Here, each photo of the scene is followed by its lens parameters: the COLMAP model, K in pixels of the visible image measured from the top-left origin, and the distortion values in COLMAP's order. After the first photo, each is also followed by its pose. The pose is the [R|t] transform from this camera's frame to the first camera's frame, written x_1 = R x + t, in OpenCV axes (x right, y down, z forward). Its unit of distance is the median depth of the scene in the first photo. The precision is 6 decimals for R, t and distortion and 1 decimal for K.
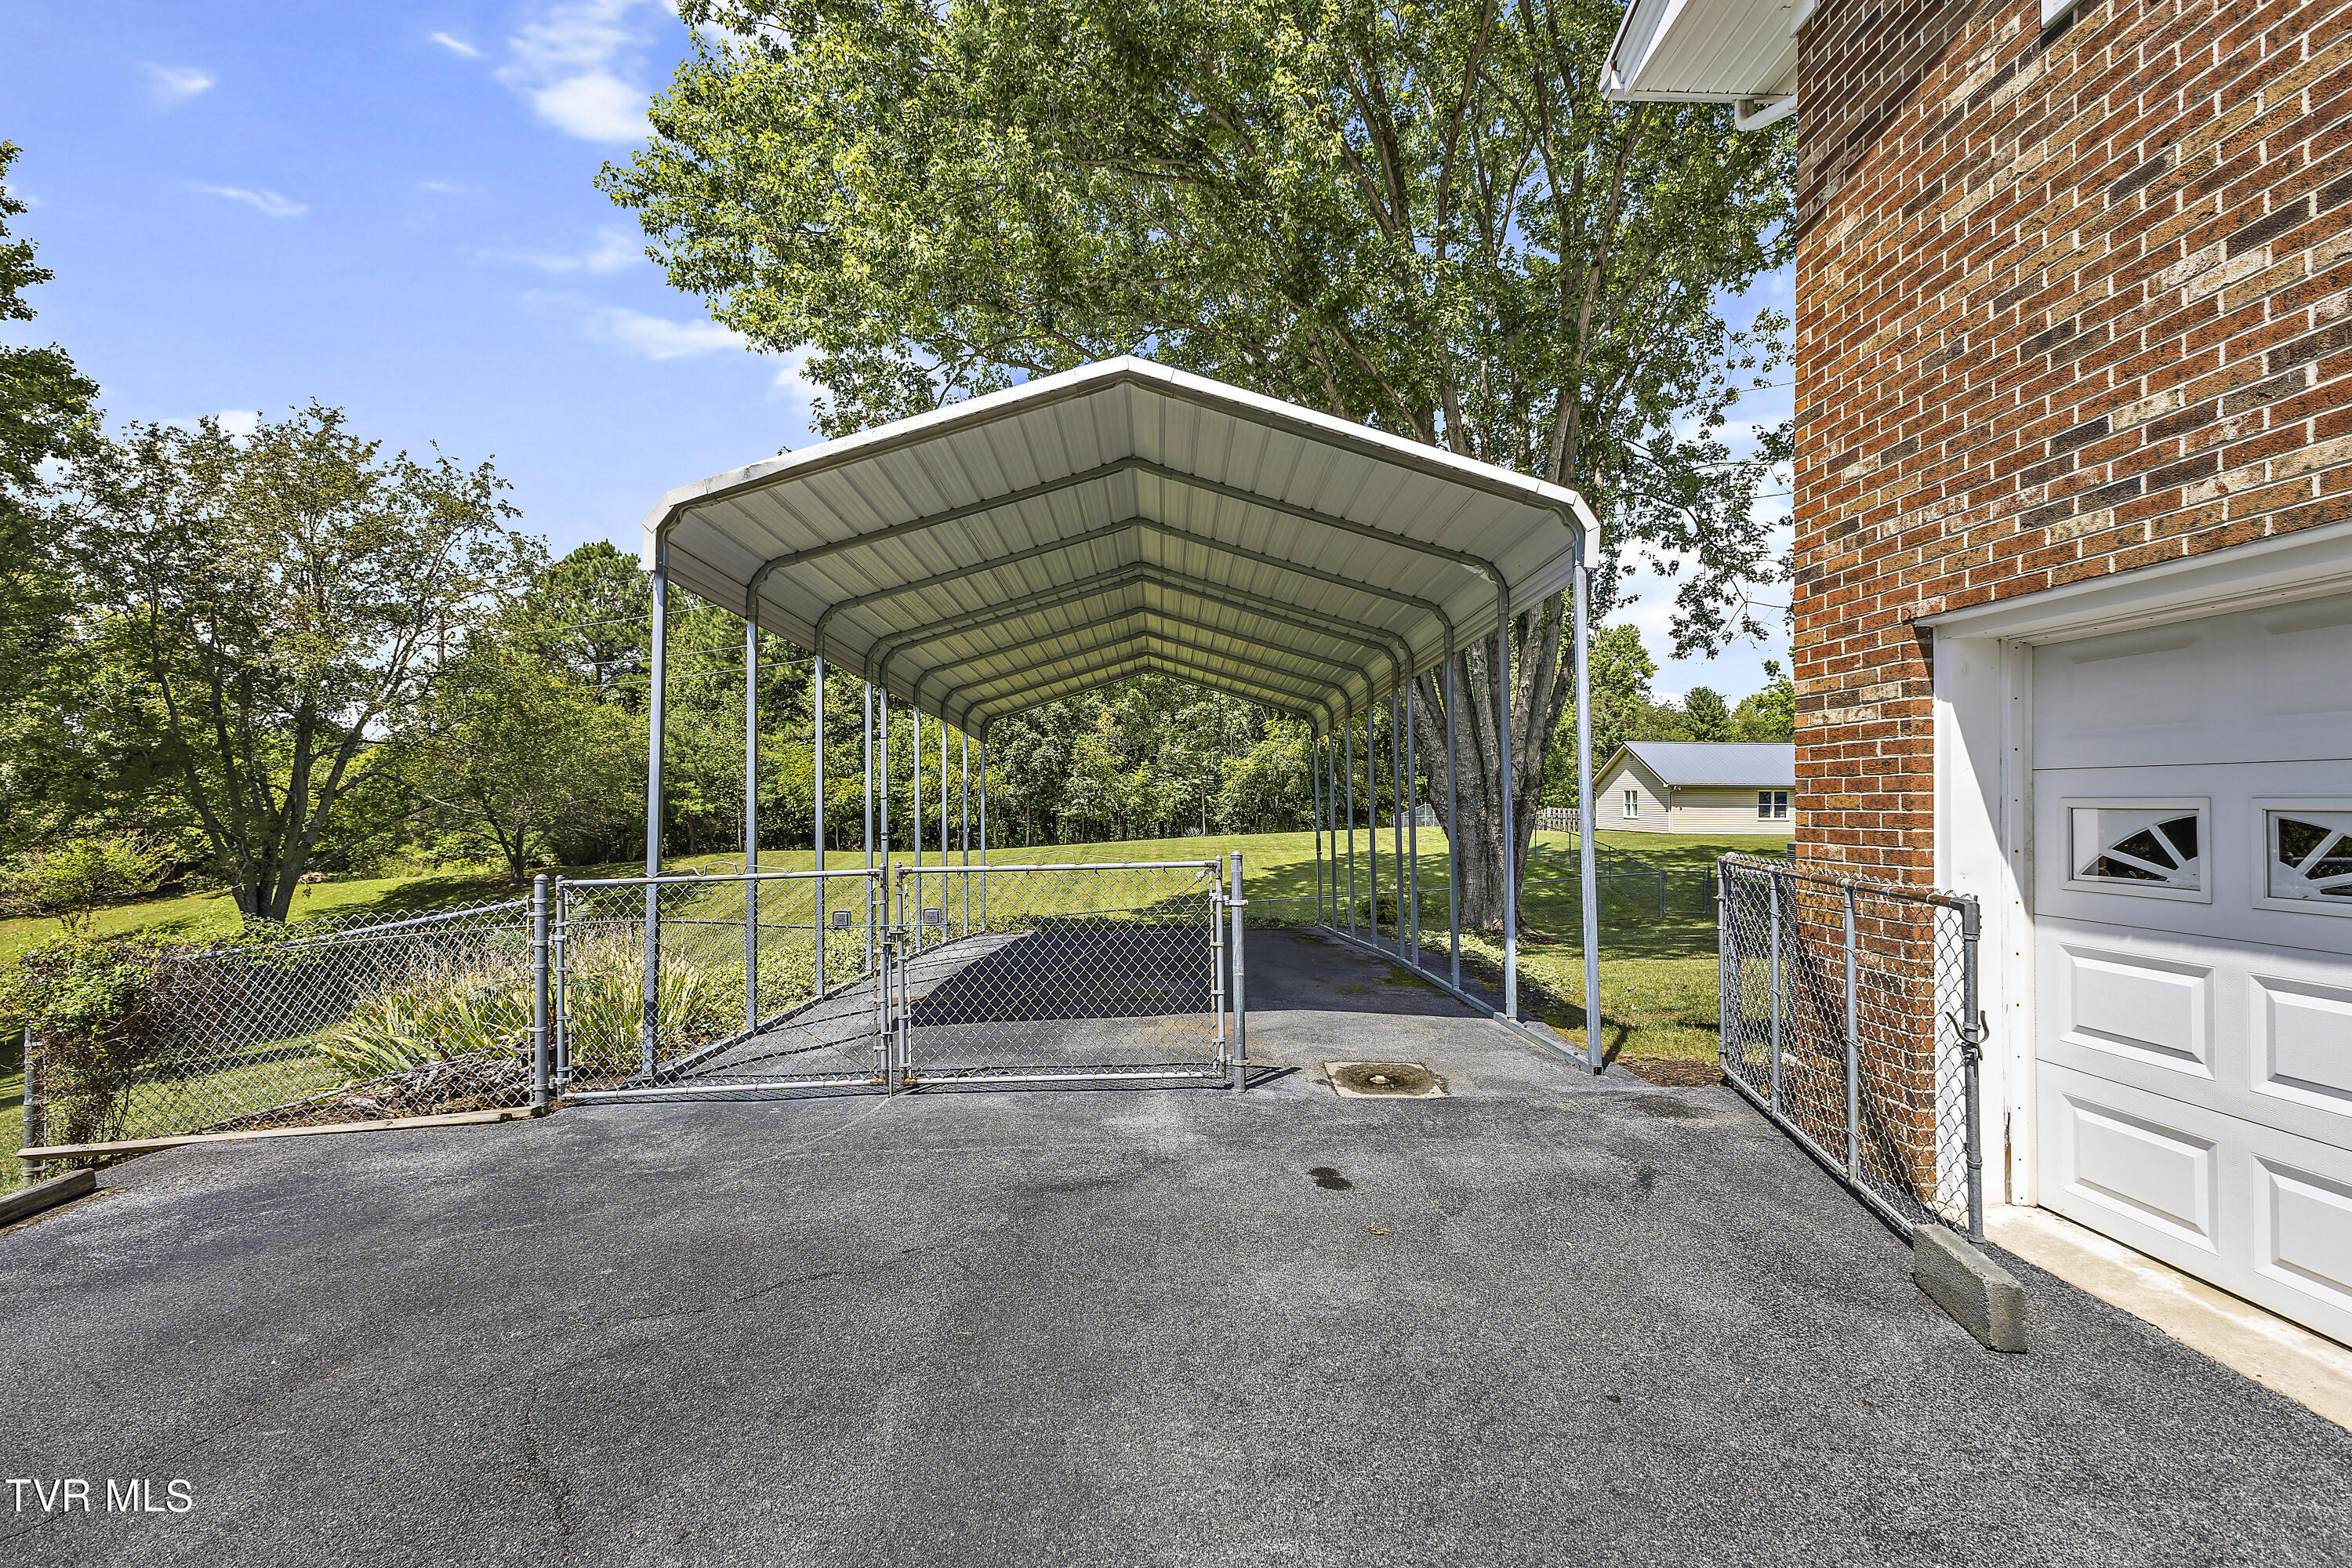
lens RADIAL K [[1048.7, 0, 1157.4], [0, 1048.7, 780.6], [0, 0, 1]] dist [0.008071, -0.003195]
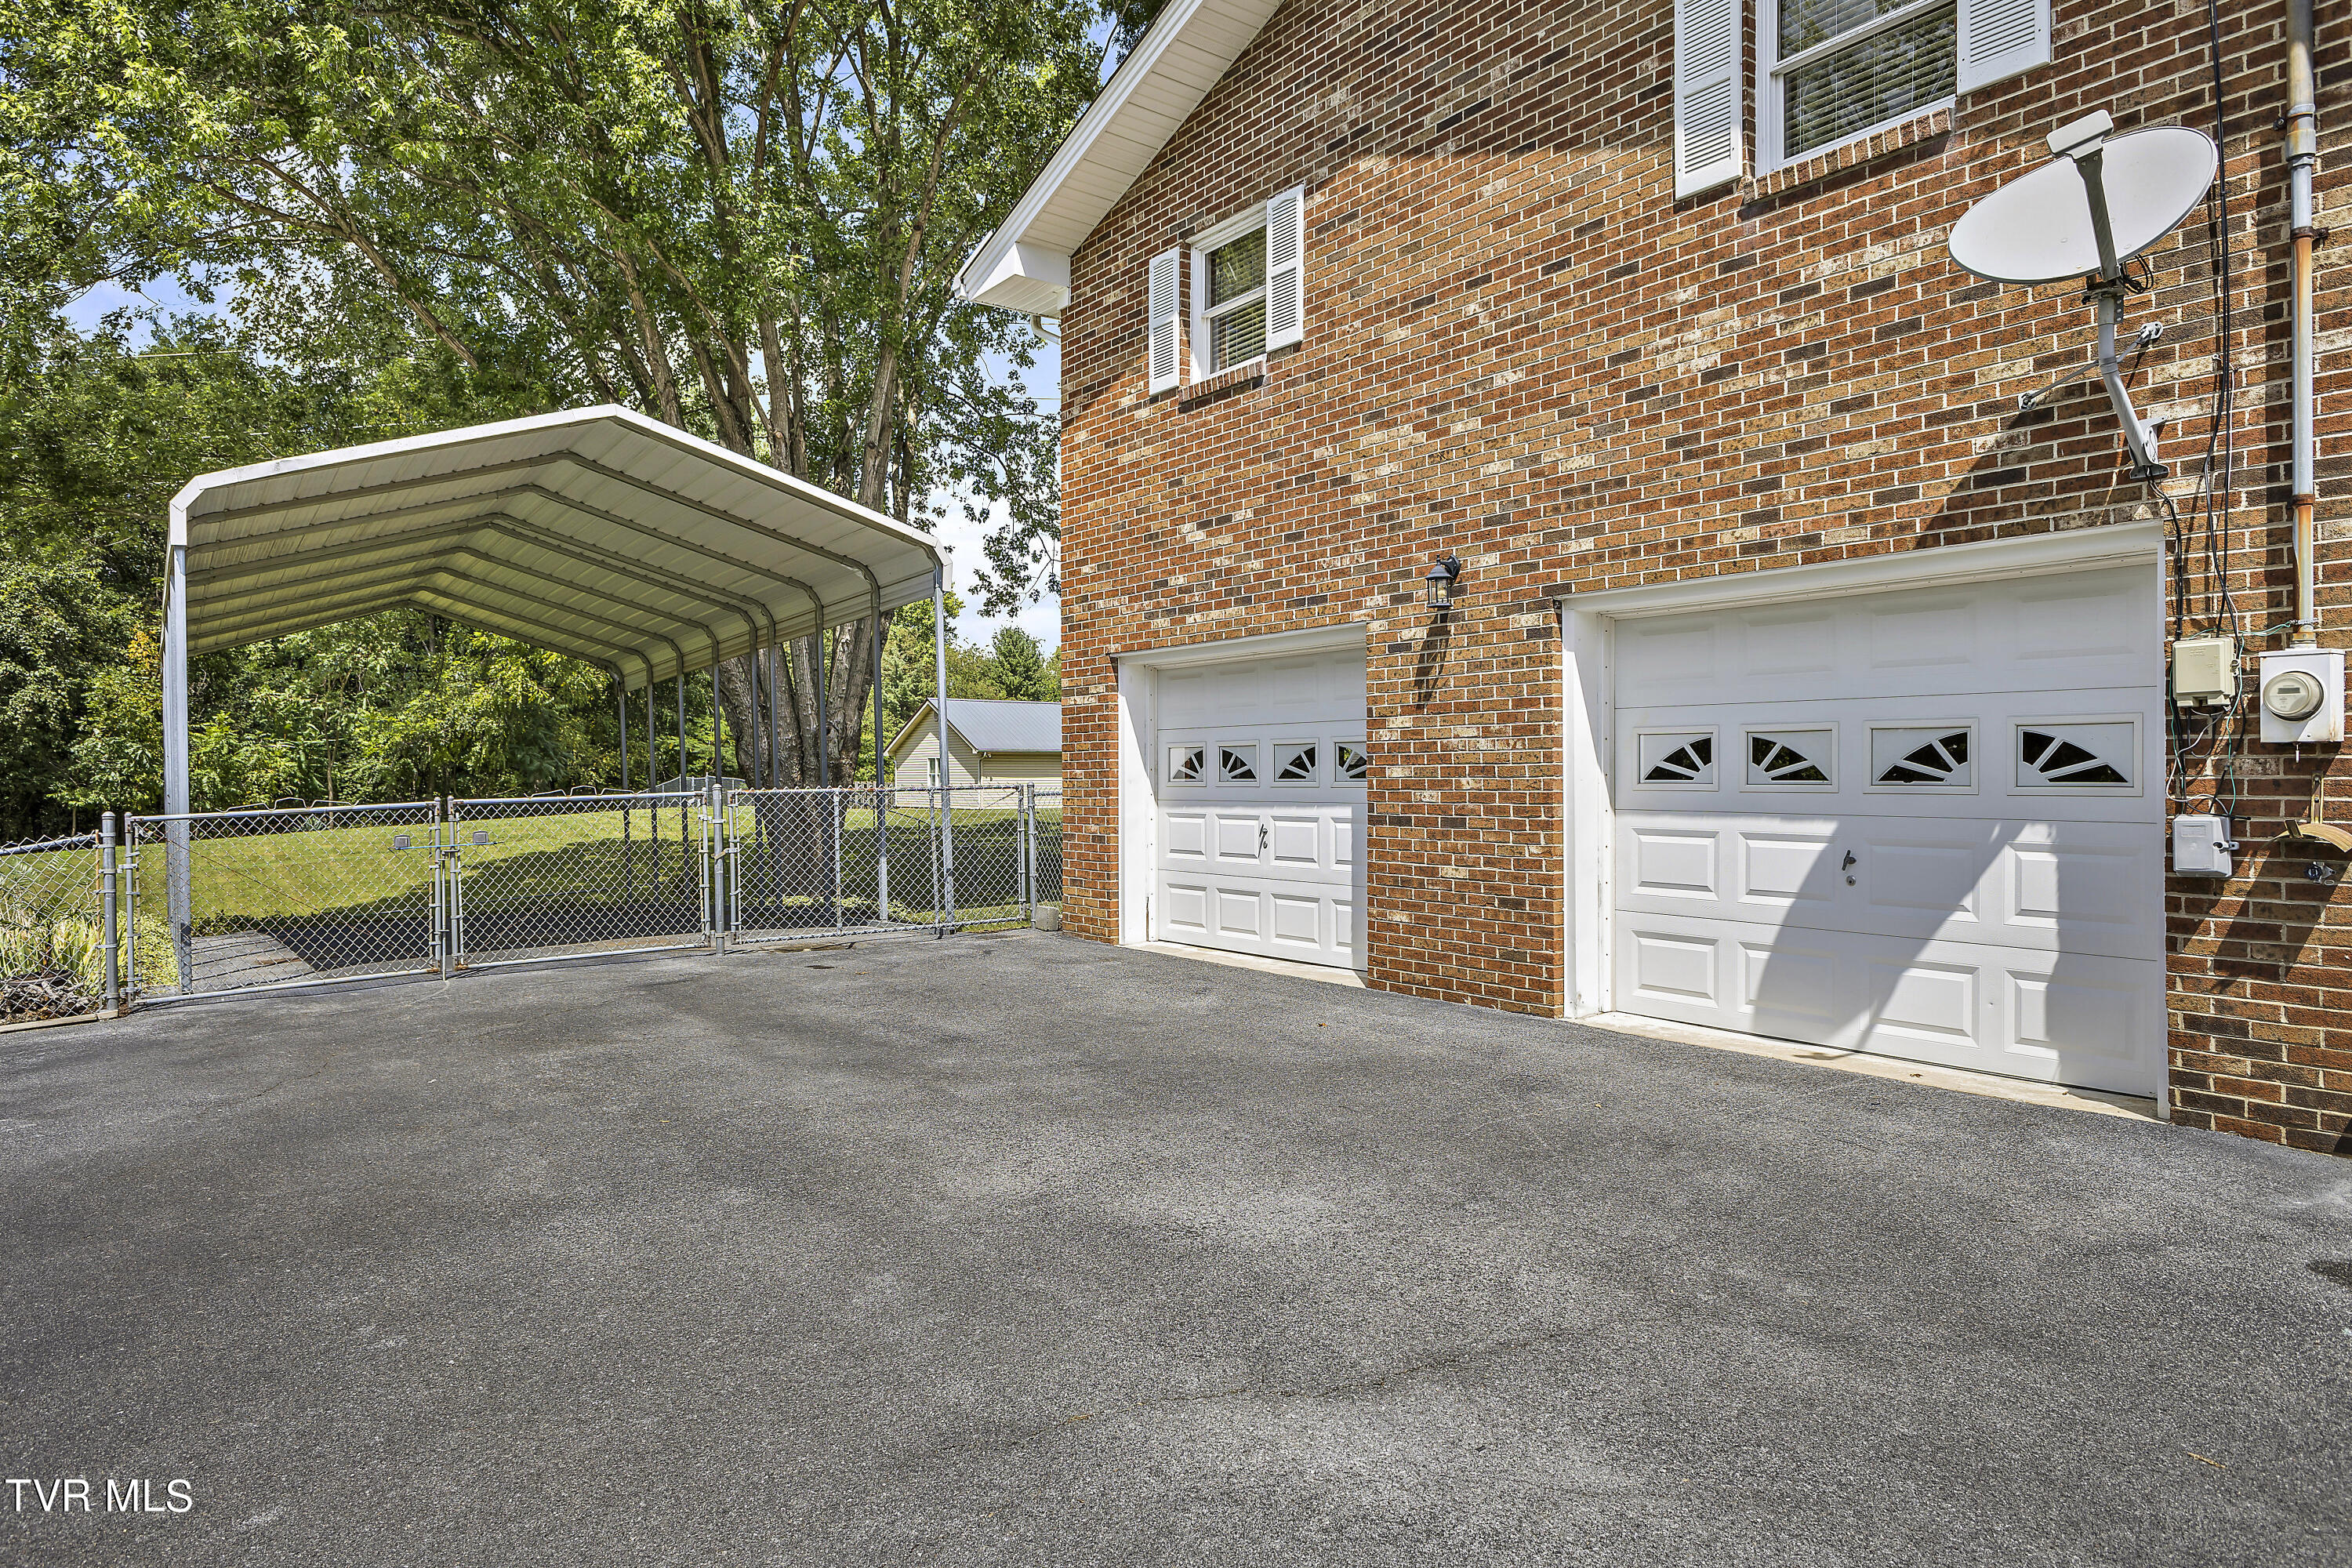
lens RADIAL K [[1568.6, 0, 1174.0], [0, 1568.6, 787.9], [0, 0, 1]] dist [0.004631, 0.003321]
pose [[0.835419, -0.012121, 0.549481, -0.148524], [-0.001954, 0.999685, 0.025023, 0.004678], [-0.549611, -0.021978, 0.835132, -0.284146]]
